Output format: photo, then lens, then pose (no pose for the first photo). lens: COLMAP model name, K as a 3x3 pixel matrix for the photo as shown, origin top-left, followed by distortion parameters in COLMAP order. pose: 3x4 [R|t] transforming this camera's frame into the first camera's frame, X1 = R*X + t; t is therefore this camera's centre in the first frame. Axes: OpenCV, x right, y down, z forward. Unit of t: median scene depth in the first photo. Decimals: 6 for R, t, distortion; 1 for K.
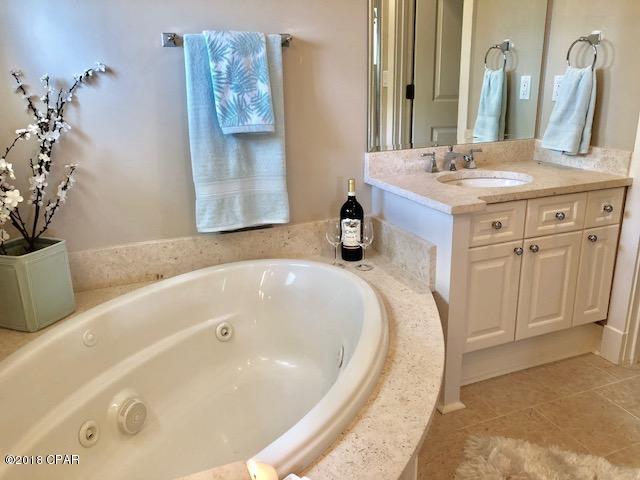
lens RADIAL K [[530.1, 0, 316.7], [0, 530.1, 243.6], [0, 0, 1]] dist [0.039918, -0.014385]
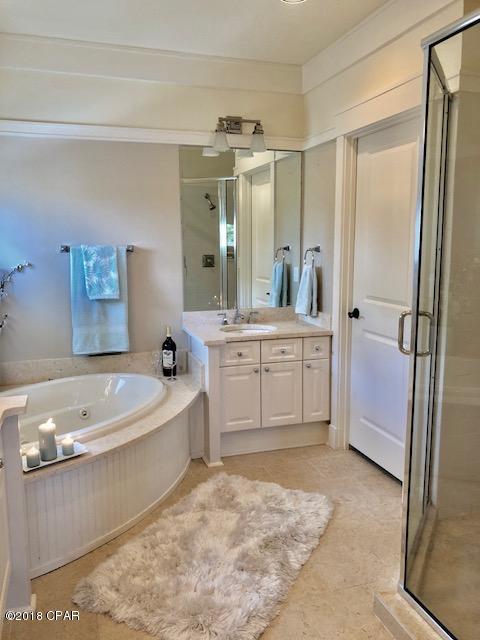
lens RADIAL K [[530.1, 0, 241.9], [0, 530.1, 327.2], [0, 0, 1]] dist [0.039918, -0.014385]
pose [[0.996864, 0.024700, -0.075174, 0.444783], [-0.035546, 0.988564, -0.146551, 0.123753], [0.070695, 0.148764, 0.986342, -0.678260]]
